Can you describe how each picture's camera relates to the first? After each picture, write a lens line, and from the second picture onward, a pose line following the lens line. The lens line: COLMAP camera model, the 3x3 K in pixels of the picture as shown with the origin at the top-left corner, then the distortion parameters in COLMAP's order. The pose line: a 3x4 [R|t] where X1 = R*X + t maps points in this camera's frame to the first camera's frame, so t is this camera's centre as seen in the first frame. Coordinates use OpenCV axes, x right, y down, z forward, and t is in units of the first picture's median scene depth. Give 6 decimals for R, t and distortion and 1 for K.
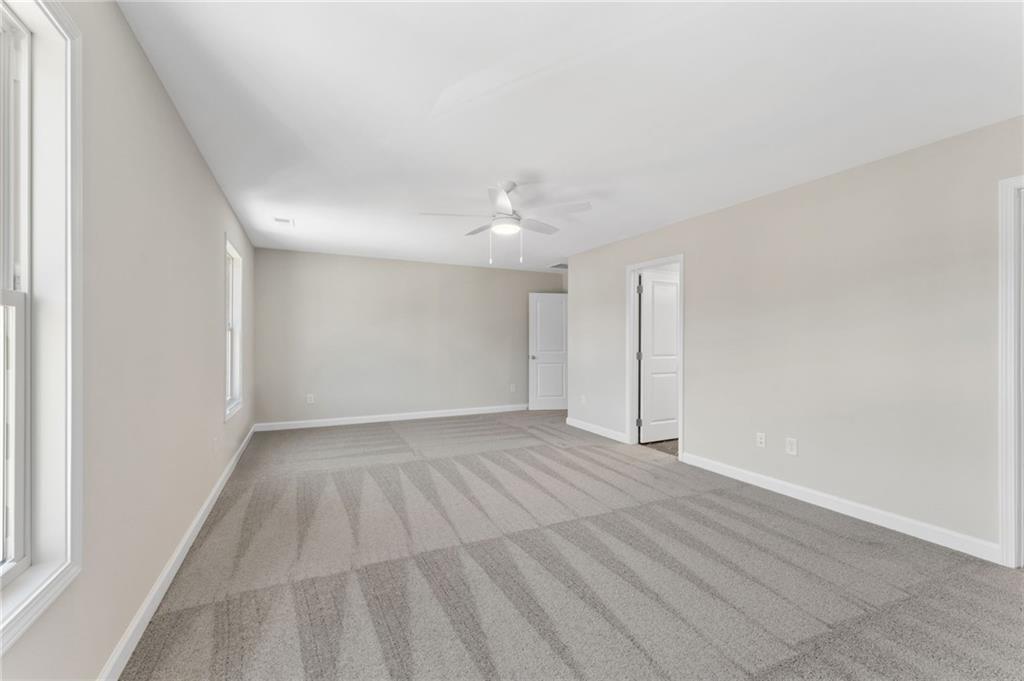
lens RADIAL K [[417.9, 0, 516.6], [0, 417.9, 342.3], [0, 0, 1]] dist [0.000855, 0.000263]
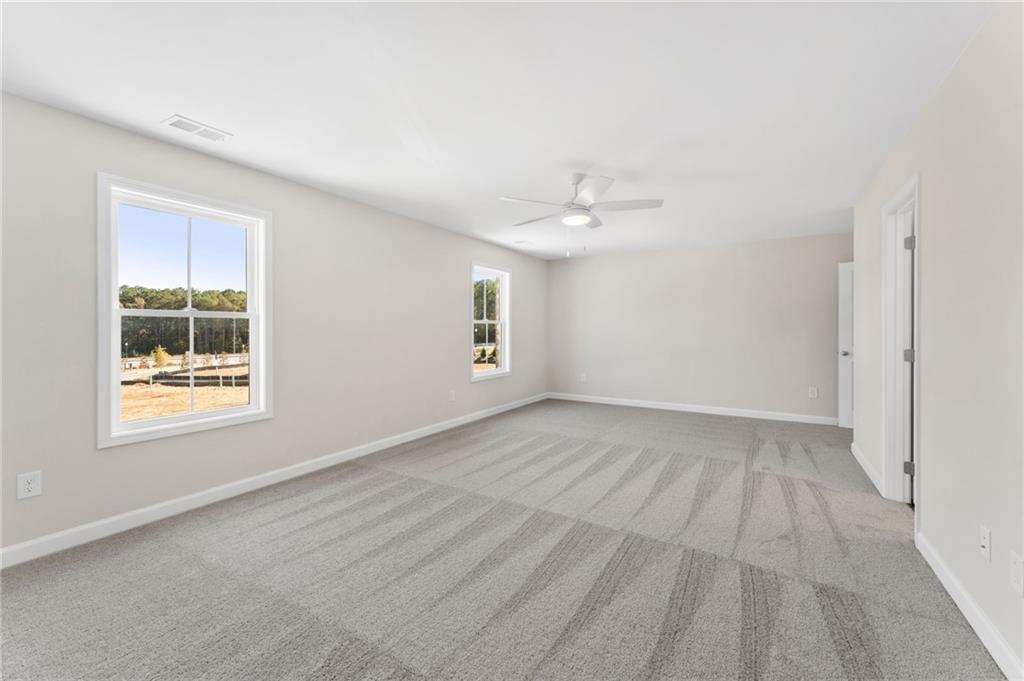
lens RADIAL K [[417.9, 0, 521.6], [0, 417.9, 332.8], [0, 0, 1]] dist [0.000855, 0.000263]
pose [[0.544625, 0.006753, -0.838653, 0.712565], [-0.003731, 0.999977, 0.005629, -0.001738], [0.838672, 0.000063, 0.544637, 0.314065]]
